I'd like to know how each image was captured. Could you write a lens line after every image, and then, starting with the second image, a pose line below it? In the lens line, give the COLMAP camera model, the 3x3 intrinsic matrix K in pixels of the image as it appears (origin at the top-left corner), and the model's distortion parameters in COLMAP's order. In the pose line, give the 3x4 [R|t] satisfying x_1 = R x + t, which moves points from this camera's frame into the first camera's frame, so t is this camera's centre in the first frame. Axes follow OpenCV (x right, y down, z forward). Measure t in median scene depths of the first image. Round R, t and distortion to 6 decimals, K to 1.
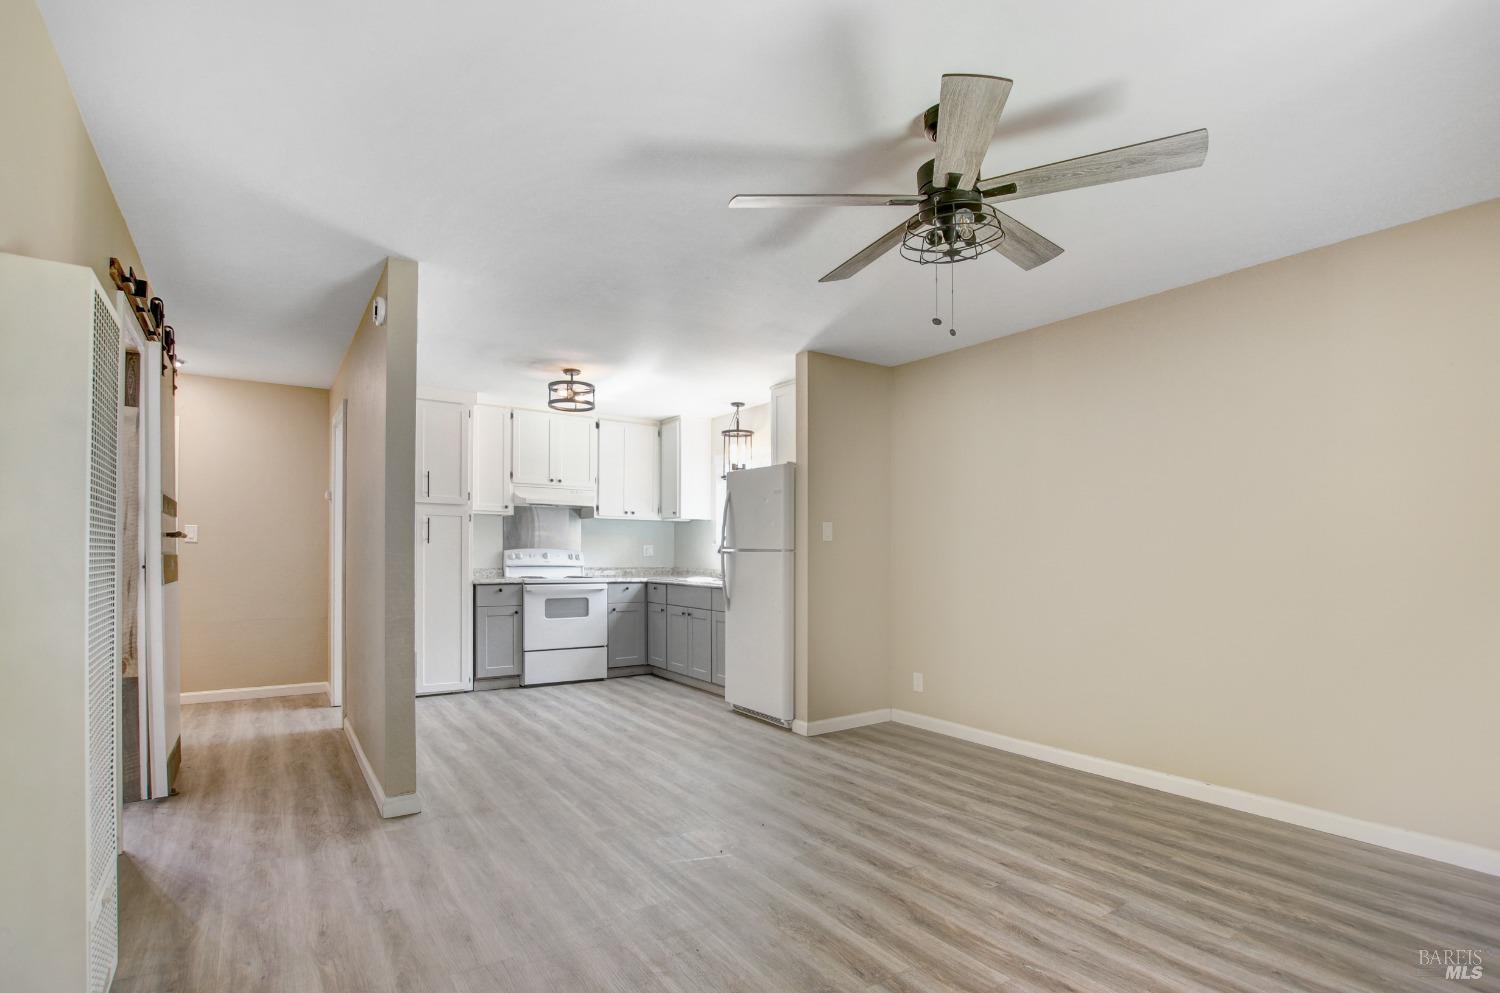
lens RADIAL K [[738.2, 0, 746.8], [0, 738.2, 501.9], [0, 0, 1]] dist [-0.030184, 0.000552]
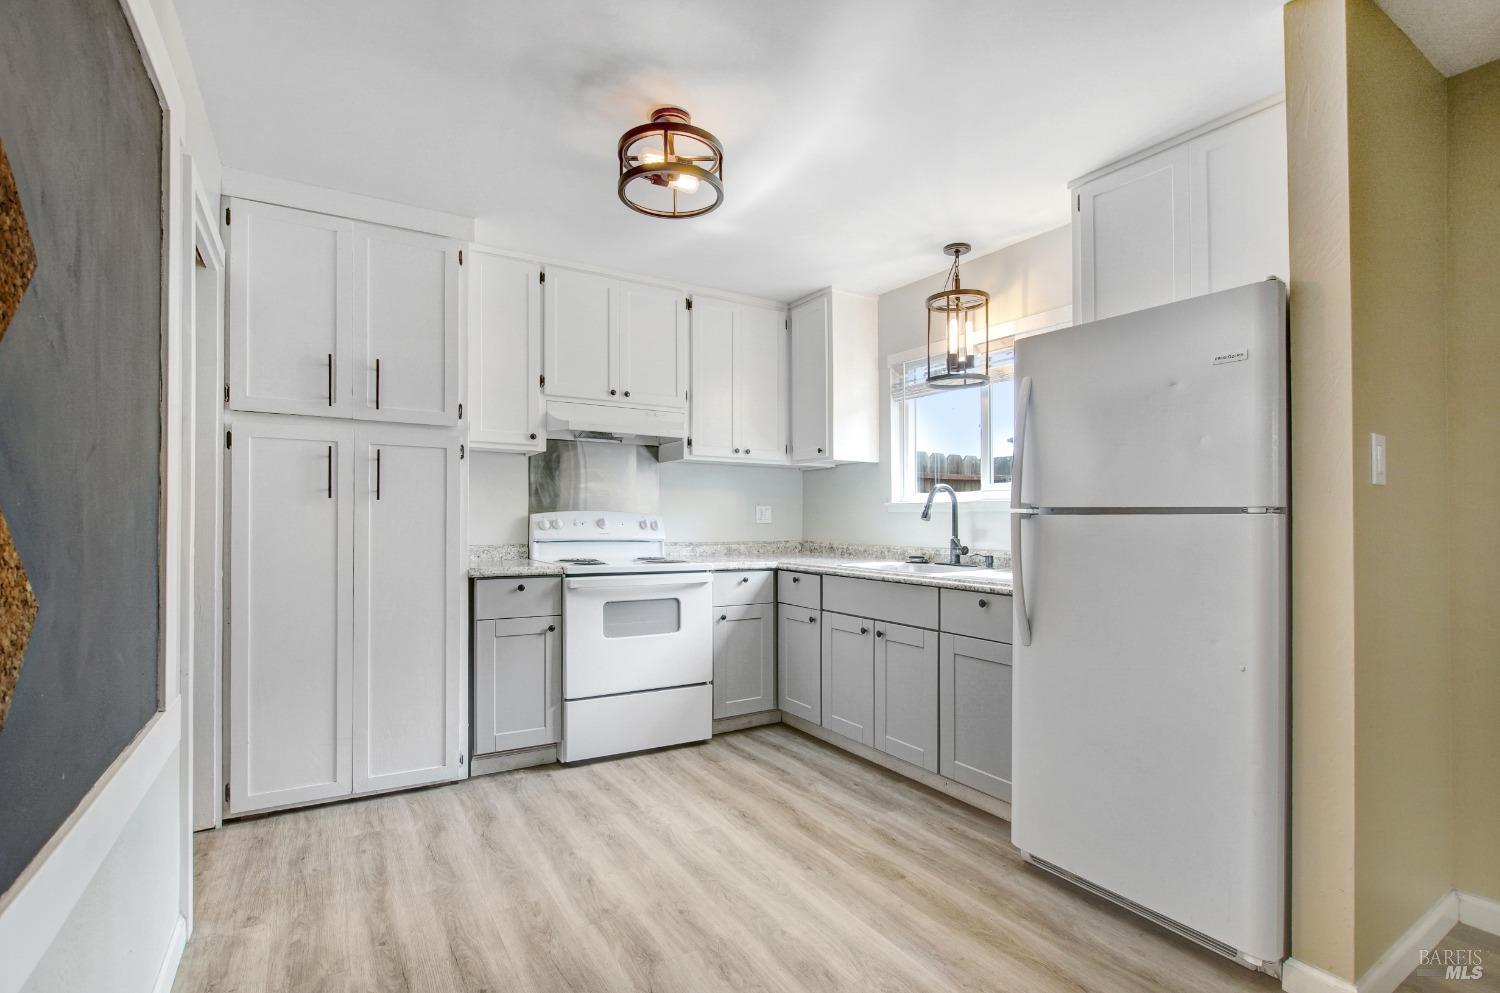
lens RADIAL K [[725.2, 0, 780.1], [0, 725.2, 473.7], [0, 0, 1]] dist [0.000428, 0.000187]
pose [[0.999984, -0.000377, -0.005636, -0.143432], [0.000411, 0.999983, 0.005890, 0.033853], [0.005634, -0.005892, 0.999967, 0.474036]]
